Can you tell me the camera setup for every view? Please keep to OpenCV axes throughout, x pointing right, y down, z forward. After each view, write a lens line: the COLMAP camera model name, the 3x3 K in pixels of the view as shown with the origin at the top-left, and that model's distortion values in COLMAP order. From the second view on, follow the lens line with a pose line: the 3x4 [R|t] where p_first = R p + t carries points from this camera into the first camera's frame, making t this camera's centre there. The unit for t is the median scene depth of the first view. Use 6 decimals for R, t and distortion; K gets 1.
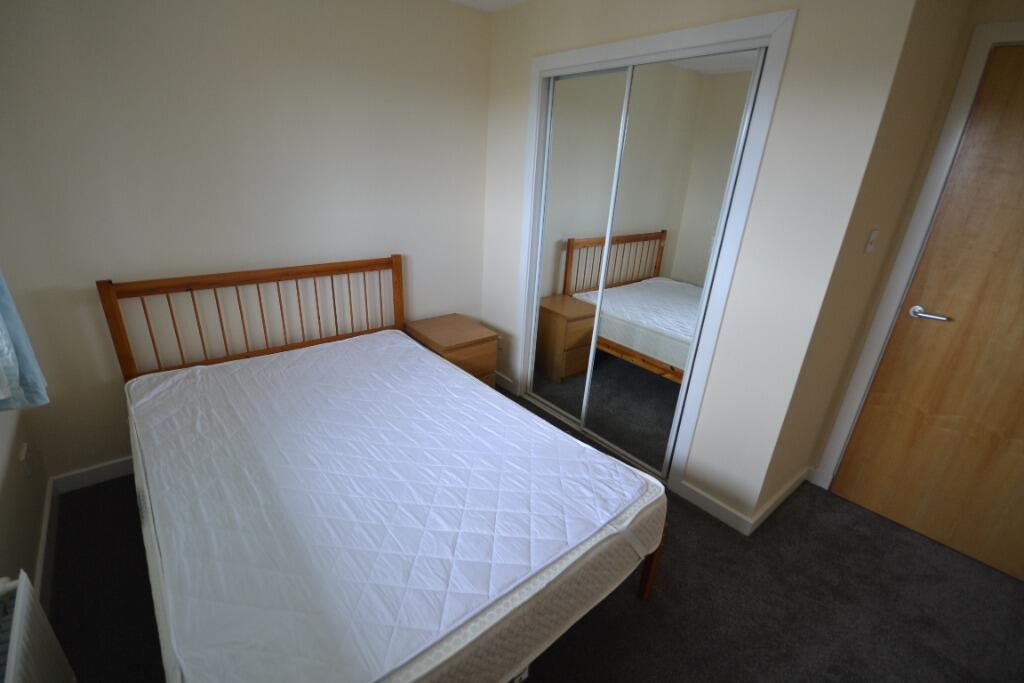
lens RADIAL K [[460.8, 0, 505.4], [0, 460.8, 345.1], [0, 0, 1]] dist [0.025100, 0.000433]
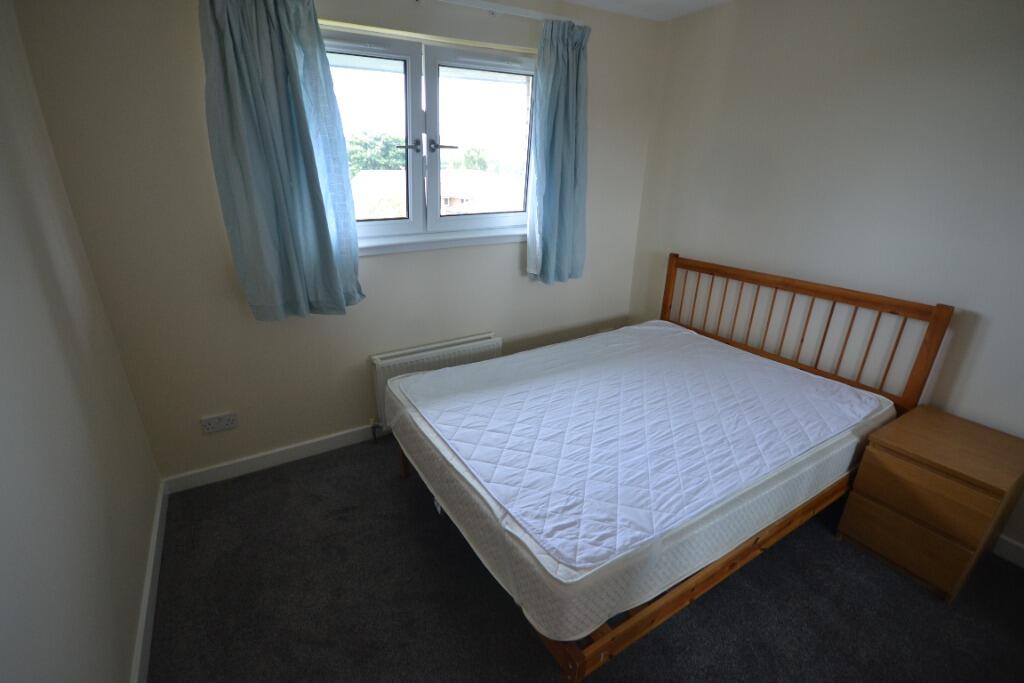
lens RADIAL K [[460.8, 0, 503.7], [0, 460.8, 352.1], [0, 0, 1]] dist [0.025100, 0.000433]
pose [[-0.139529, 0.333943, -0.932209, 0.729748], [-0.382349, 0.850238, 0.361807, -0.192194], [0.913423, 0.406912, 0.009050, 0.584721]]
